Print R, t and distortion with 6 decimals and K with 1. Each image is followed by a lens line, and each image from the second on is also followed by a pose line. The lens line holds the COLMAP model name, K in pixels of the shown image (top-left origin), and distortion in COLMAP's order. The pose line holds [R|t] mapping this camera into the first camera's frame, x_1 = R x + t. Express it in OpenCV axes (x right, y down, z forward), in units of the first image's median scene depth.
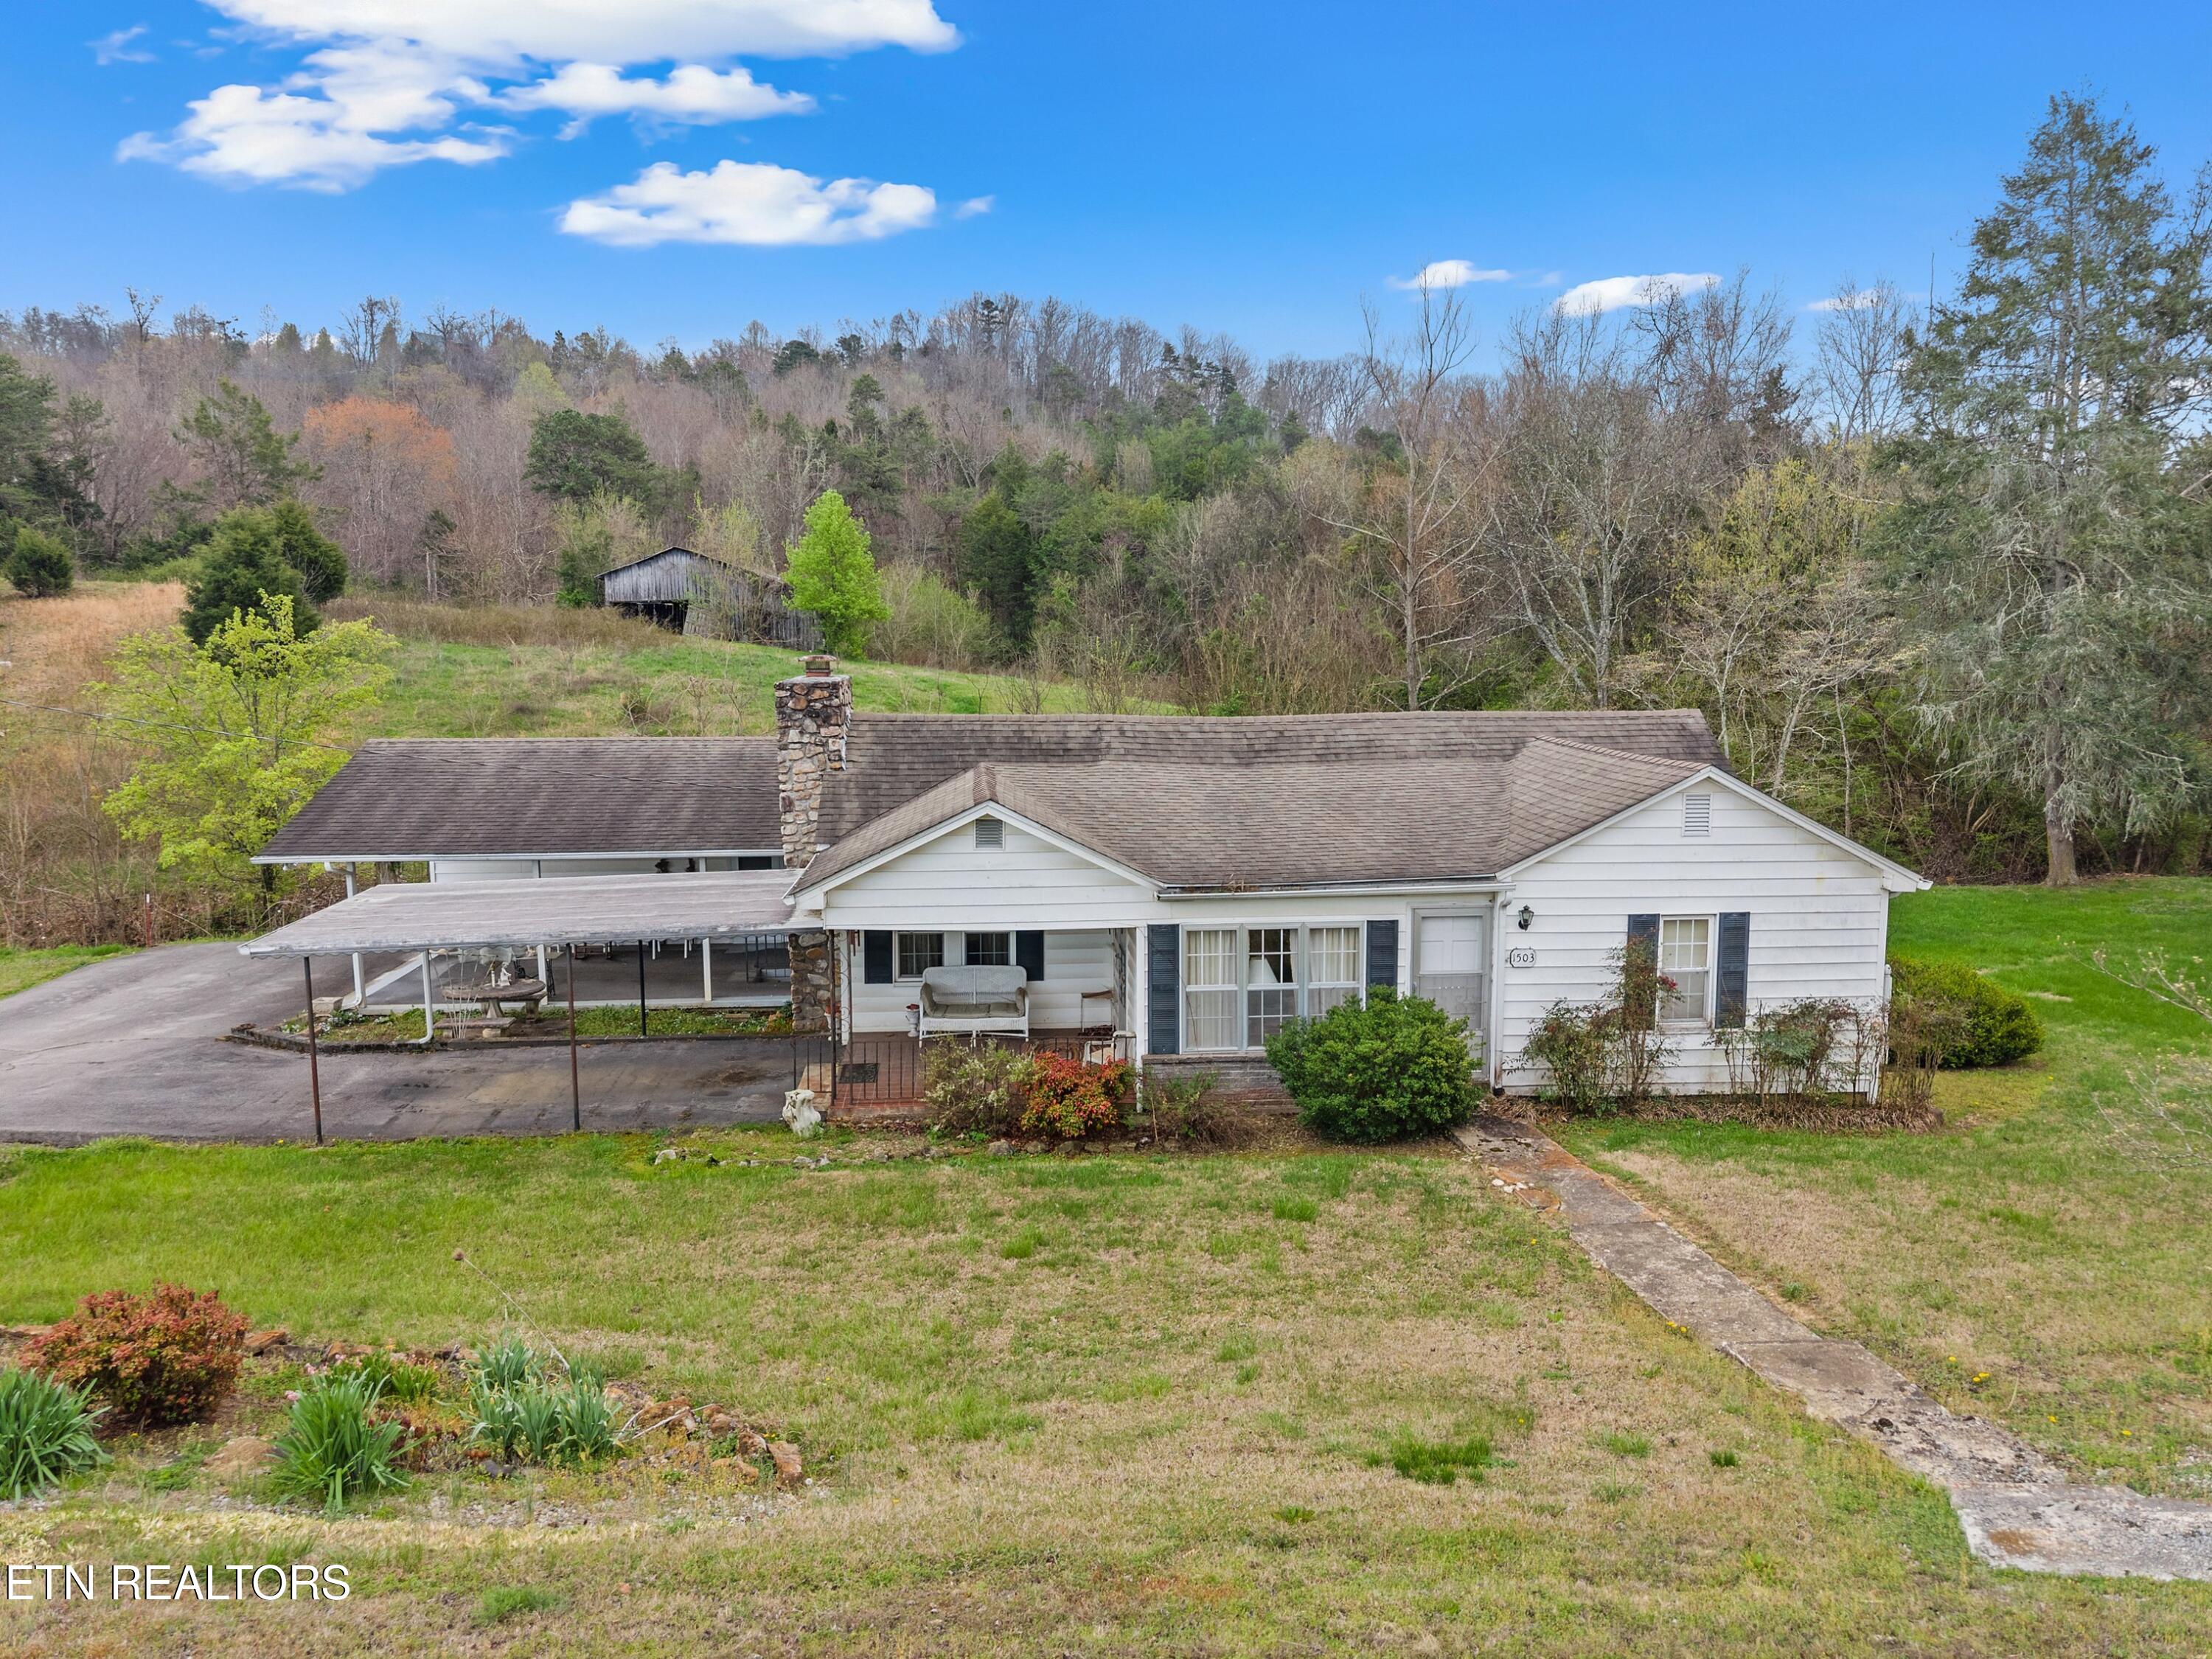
lens RADIAL K [[1456.9, 0, 1109.0], [0, 1456.9, 846.9], [0, 0, 1]] dist [0.056356, -0.071034]
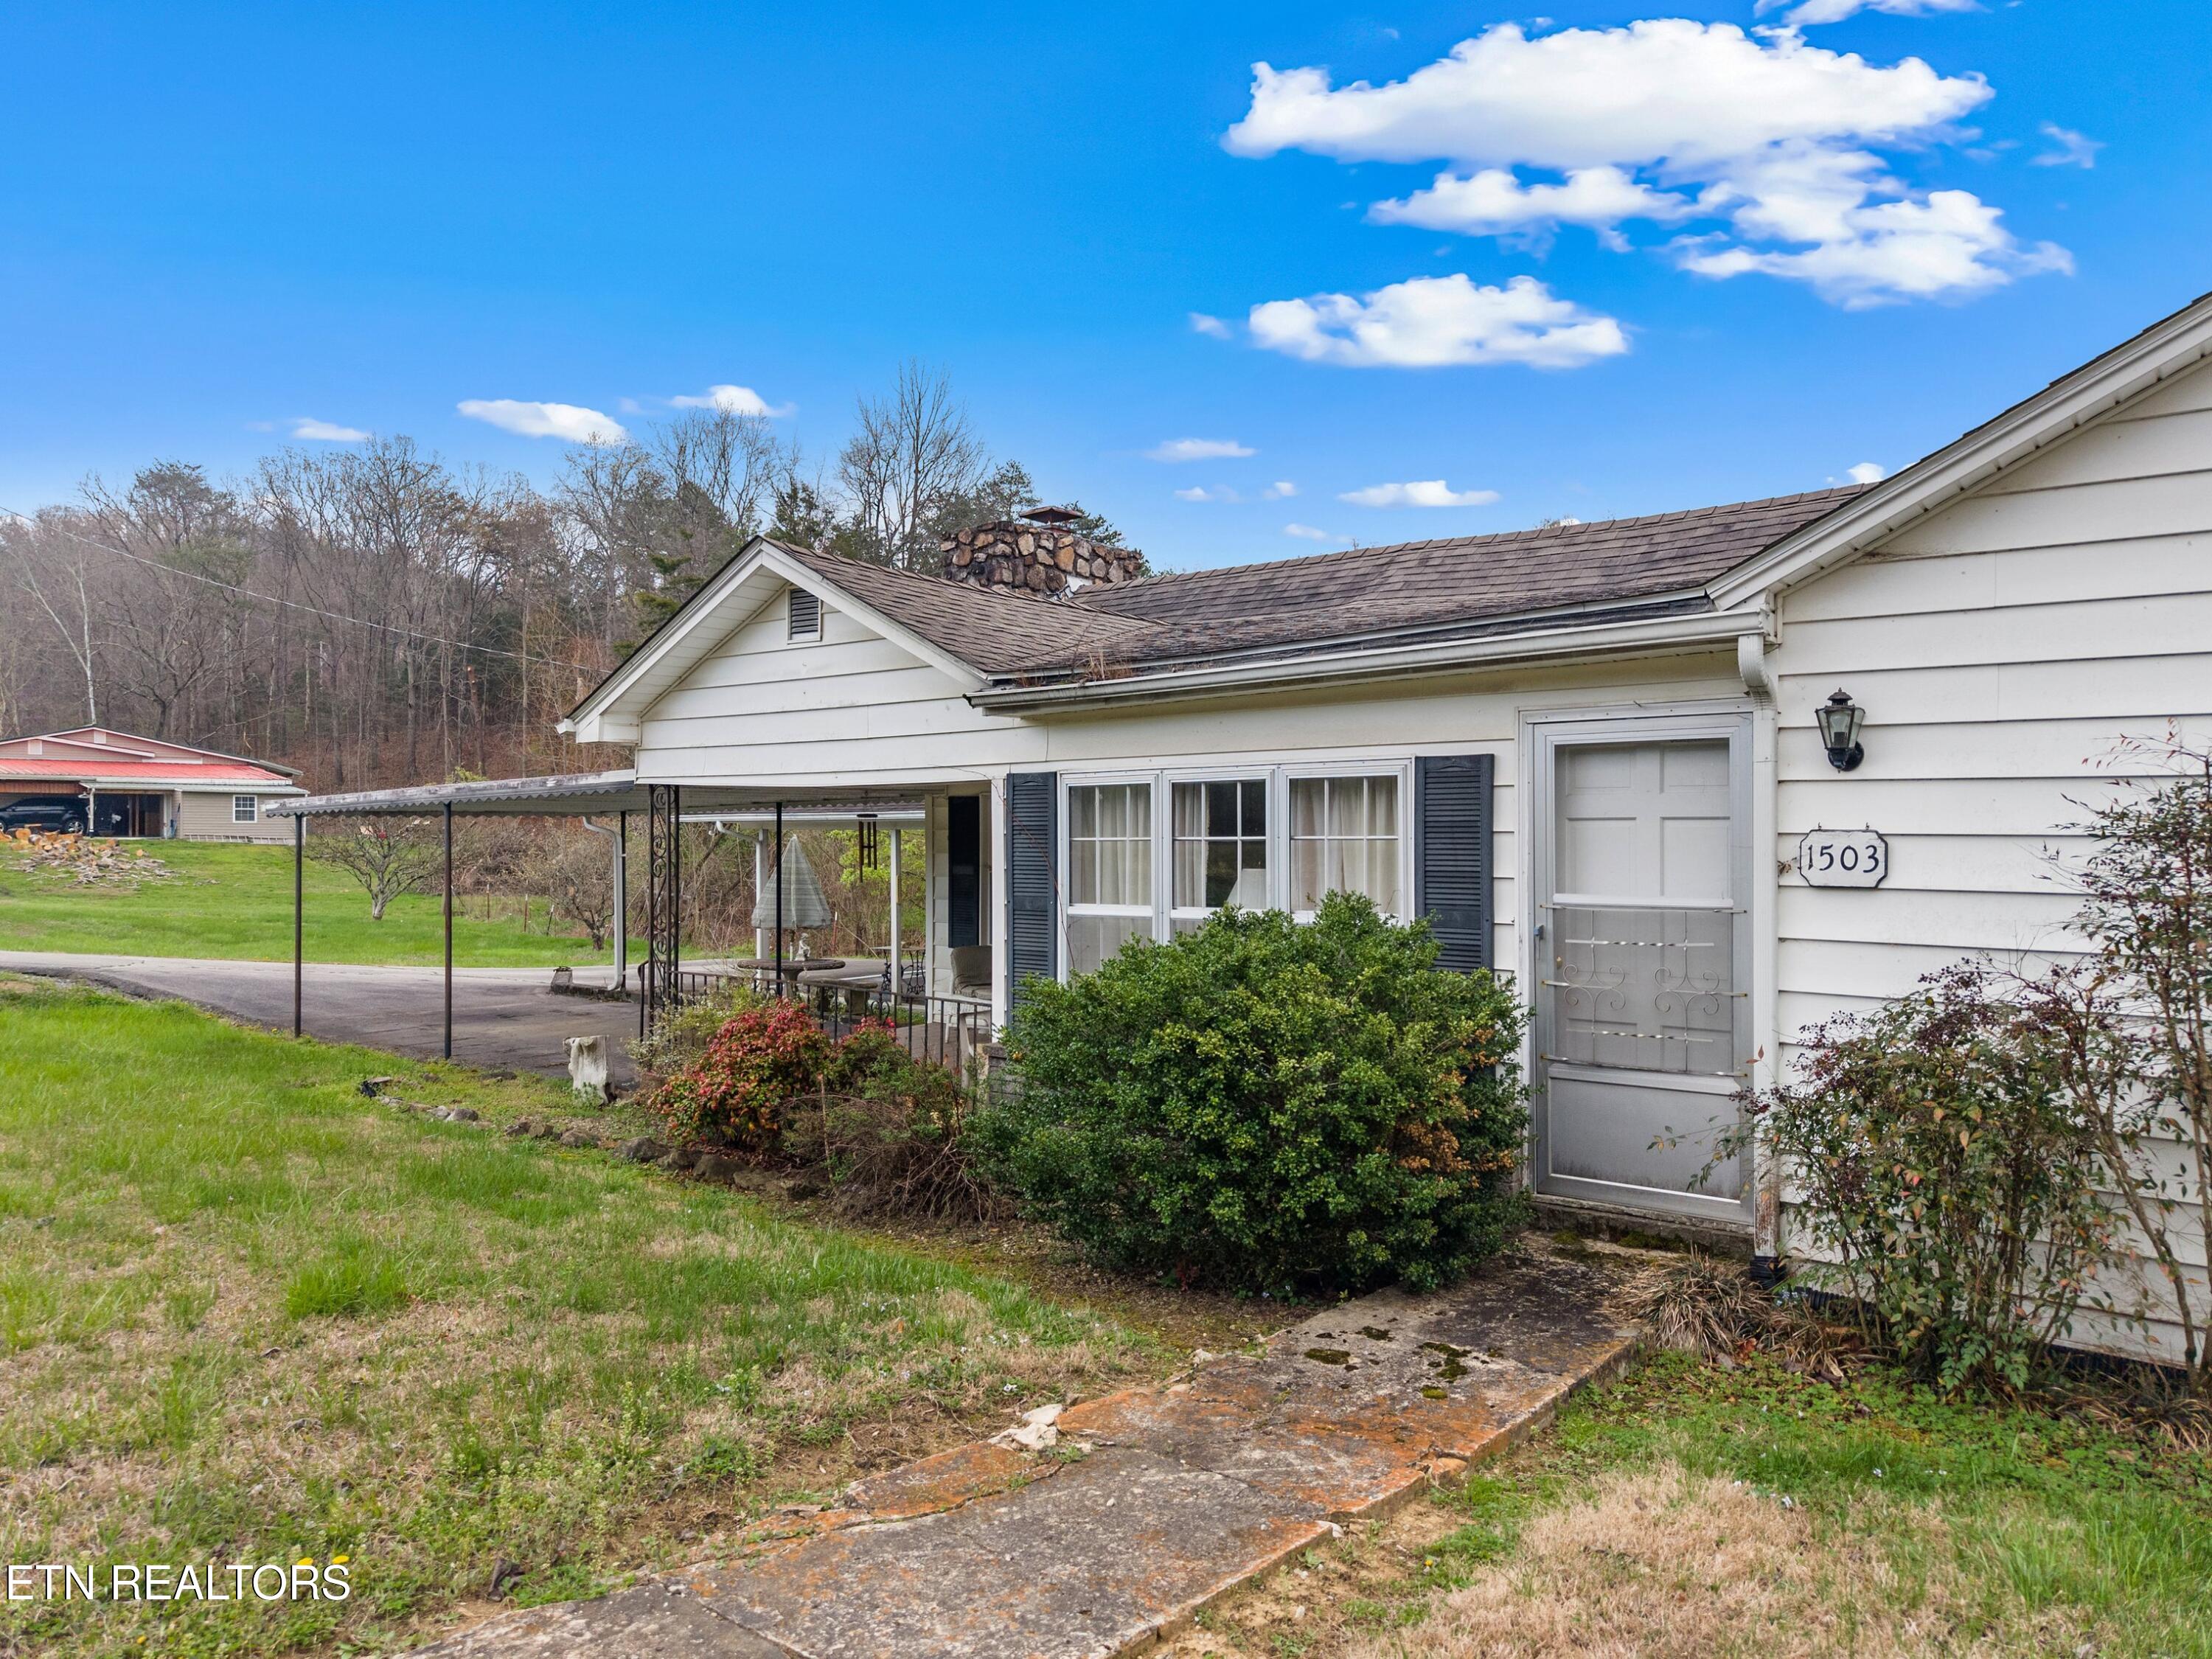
lens RADIAL K [[1473.1, 0, 1106.0], [0, 1473.1, 829.5], [0, 0, 1]] dist [0.052350, -0.065687]
pose [[0.726353, -0.002470, -0.687318, 0.372607], [-0.095620, 0.989906, -0.104608, 0.114250], [0.680638, 0.141704, 0.718785, 0.618861]]
